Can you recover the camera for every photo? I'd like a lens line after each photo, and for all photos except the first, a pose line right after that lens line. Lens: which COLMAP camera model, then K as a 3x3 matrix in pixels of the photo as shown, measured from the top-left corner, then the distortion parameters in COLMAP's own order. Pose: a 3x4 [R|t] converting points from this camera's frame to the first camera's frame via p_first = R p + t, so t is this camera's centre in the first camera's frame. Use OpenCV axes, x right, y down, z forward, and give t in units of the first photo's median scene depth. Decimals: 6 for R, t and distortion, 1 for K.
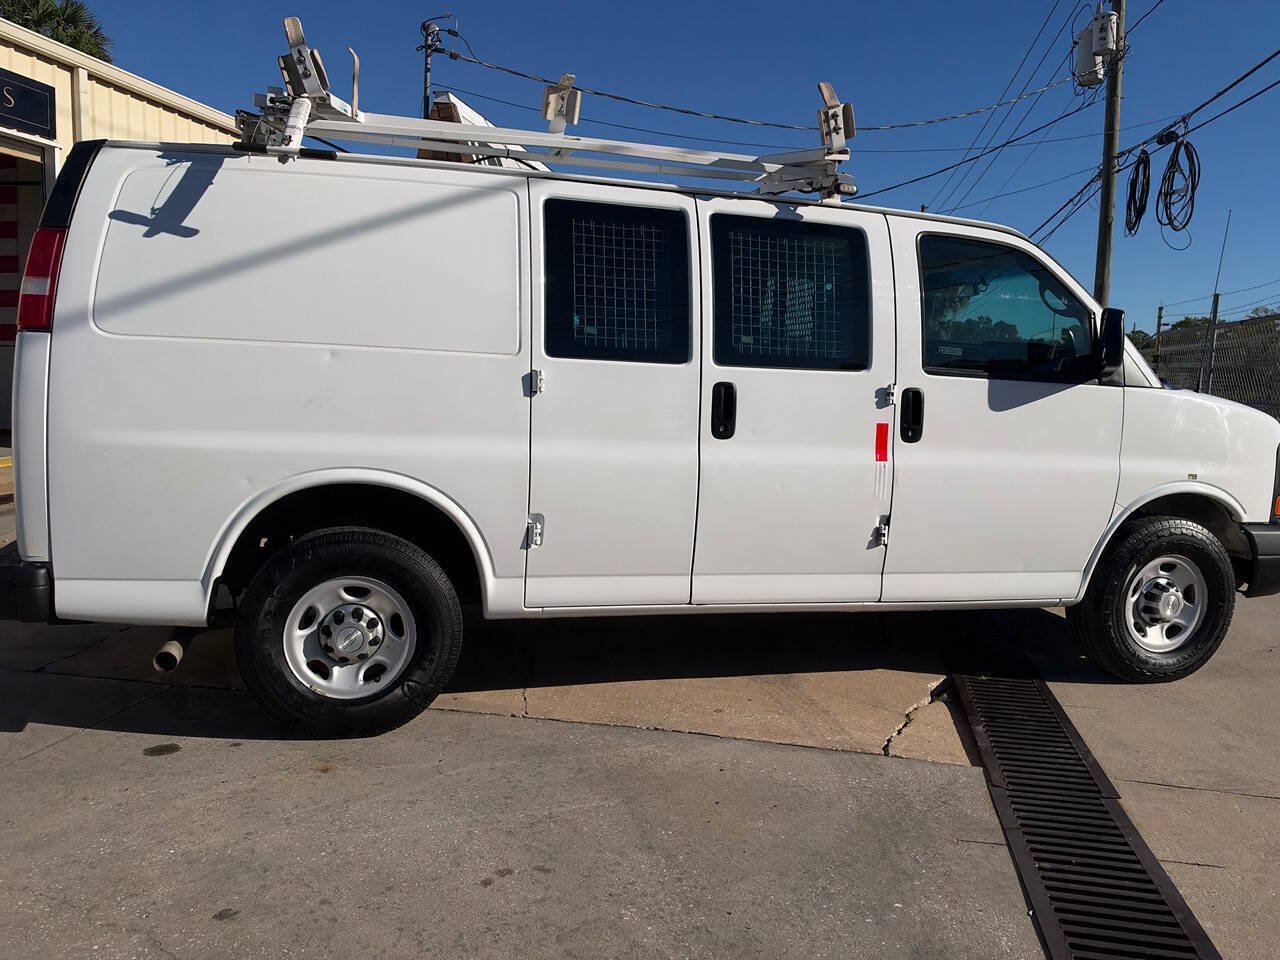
lens RADIAL K [[943.5, 0, 640.0], [0, 943.5, 480.0], [0, 0, 1]] dist [0.045959, -0.079217]
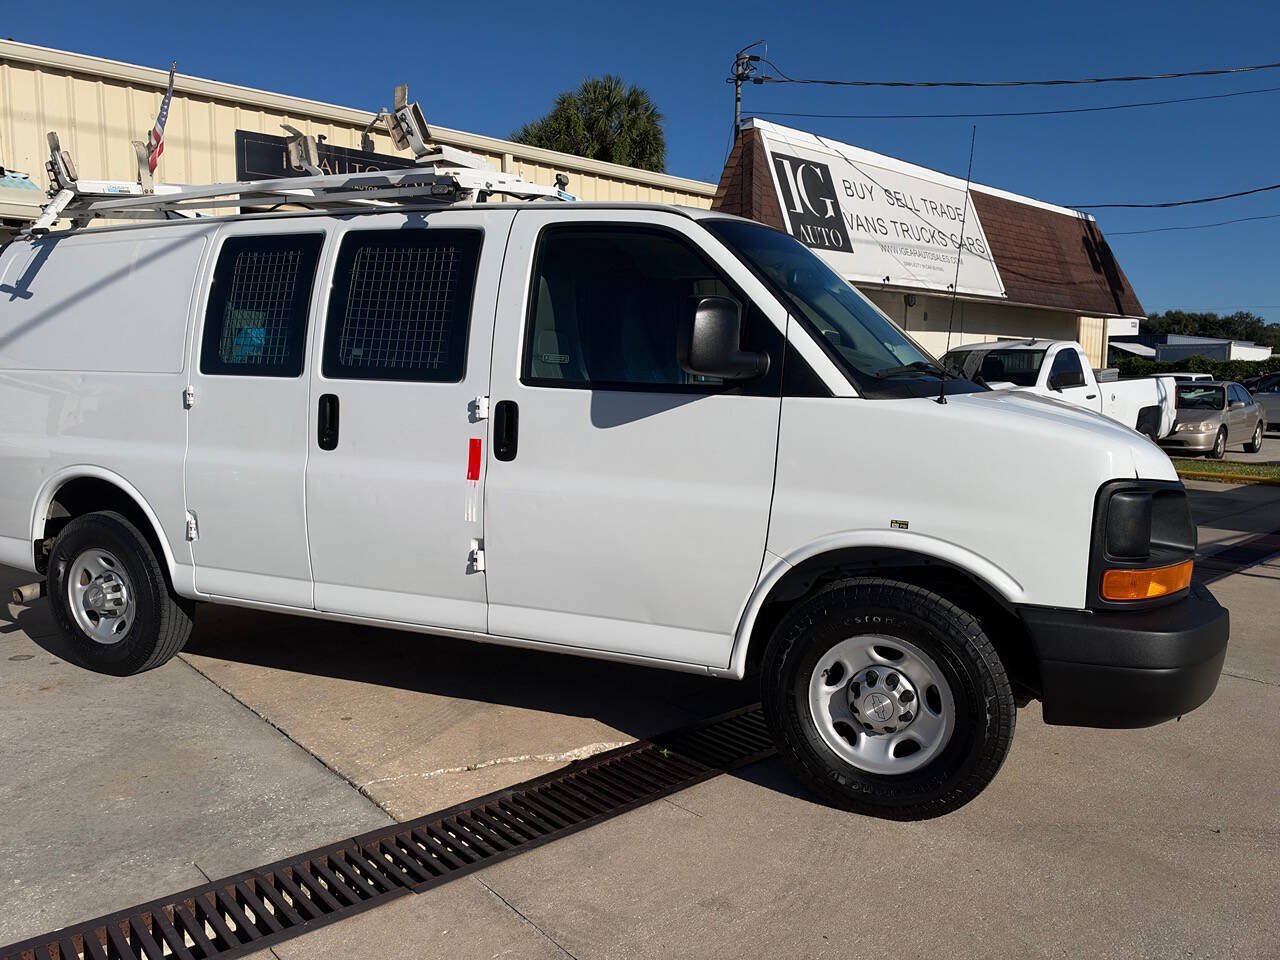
lens RADIAL K [[928.0, 0, 623.0], [0, 928.0, 496.6], [0, 0, 1]] dist [0.043310, -0.087920]
pose [[0.789280, 0.053515, -0.611697, 0.971766], [-0.056416, 0.998301, 0.014543, -0.026908], [0.611437, 0.023031, 0.790958, 0.398723]]
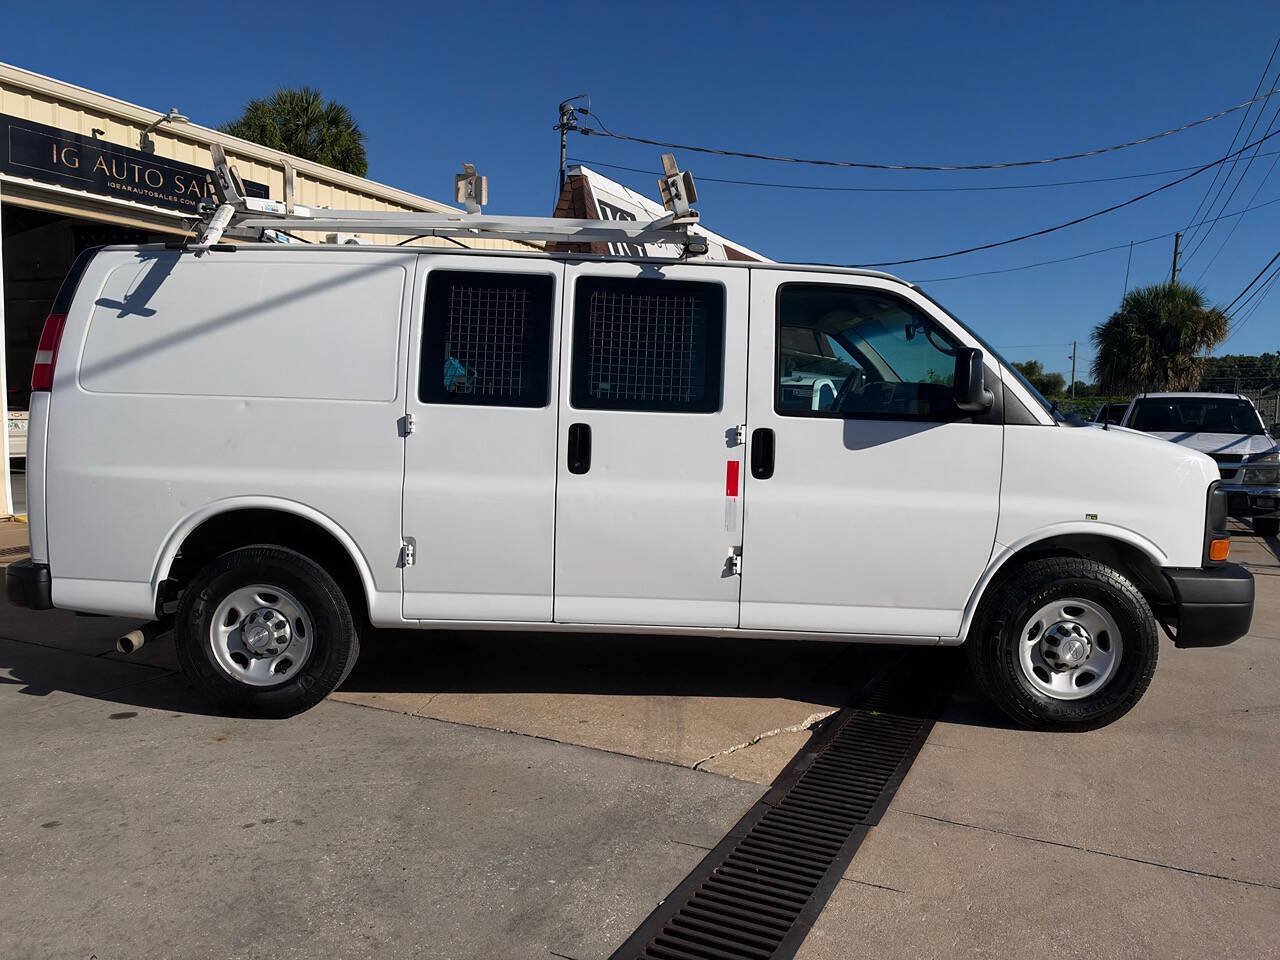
lens RADIAL K [[943.5, 0, 640.0], [0, 943.5, 480.0], [0, 0, 1]] dist [0.045959, -0.079217]
pose [[0.965920, 0.005385, -0.258784, 0.452470], [-0.018233, 0.998716, -0.047274, 0.014835], [0.258197, 0.050381, 0.964778, -0.059864]]
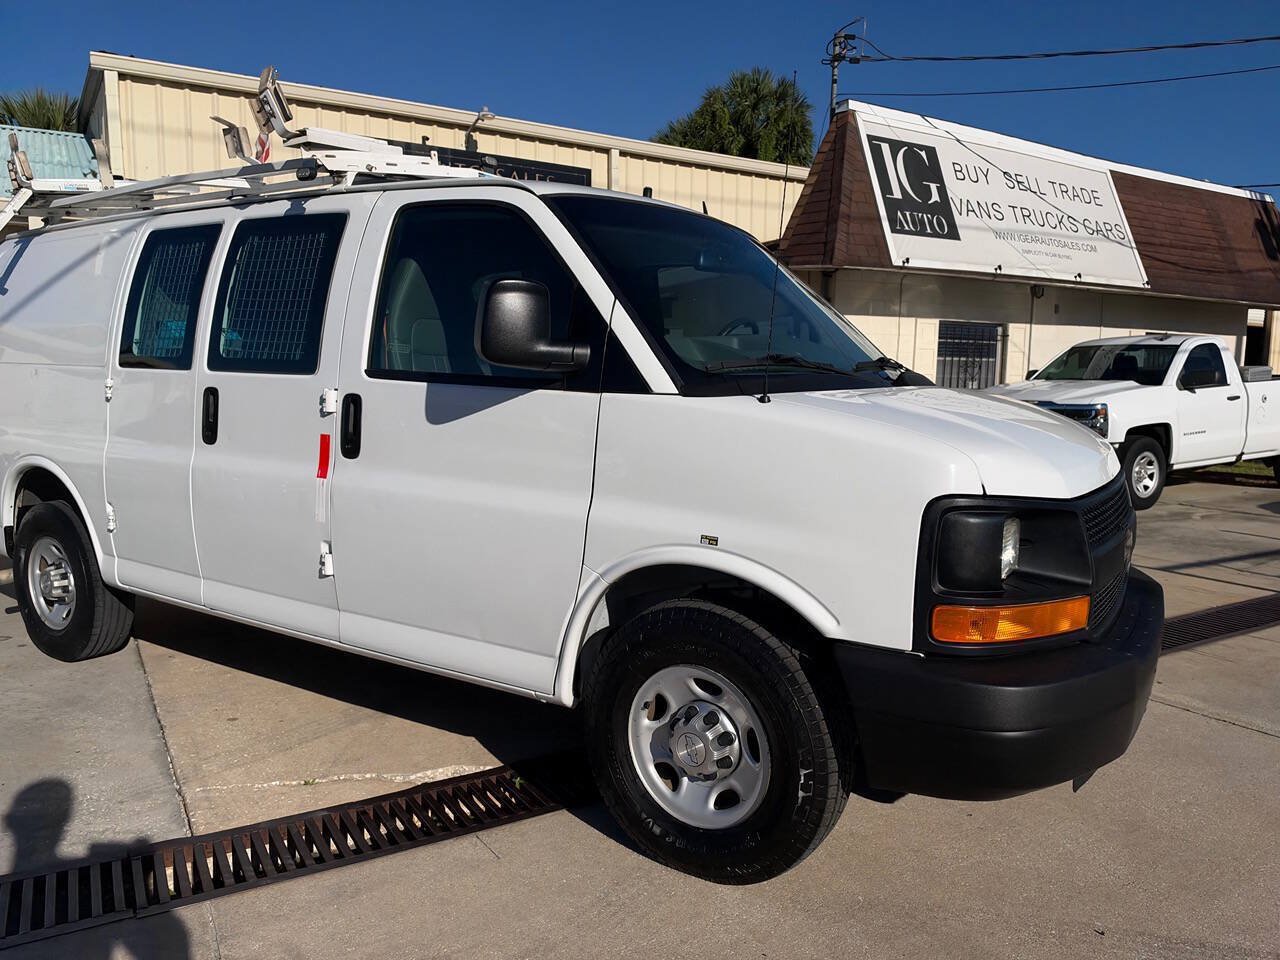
lens RADIAL K [[930.4, 0, 642.4], [0, 930.4, 488.6], [0, 0, 1]] dist [0.042763, -0.069722]
pose [[0.677477, 0.066603, -0.732523, 1.139396], [-0.077839, 0.996792, 0.018641, -0.051601], [0.731414, 0.044390, 0.680488, 0.664896]]
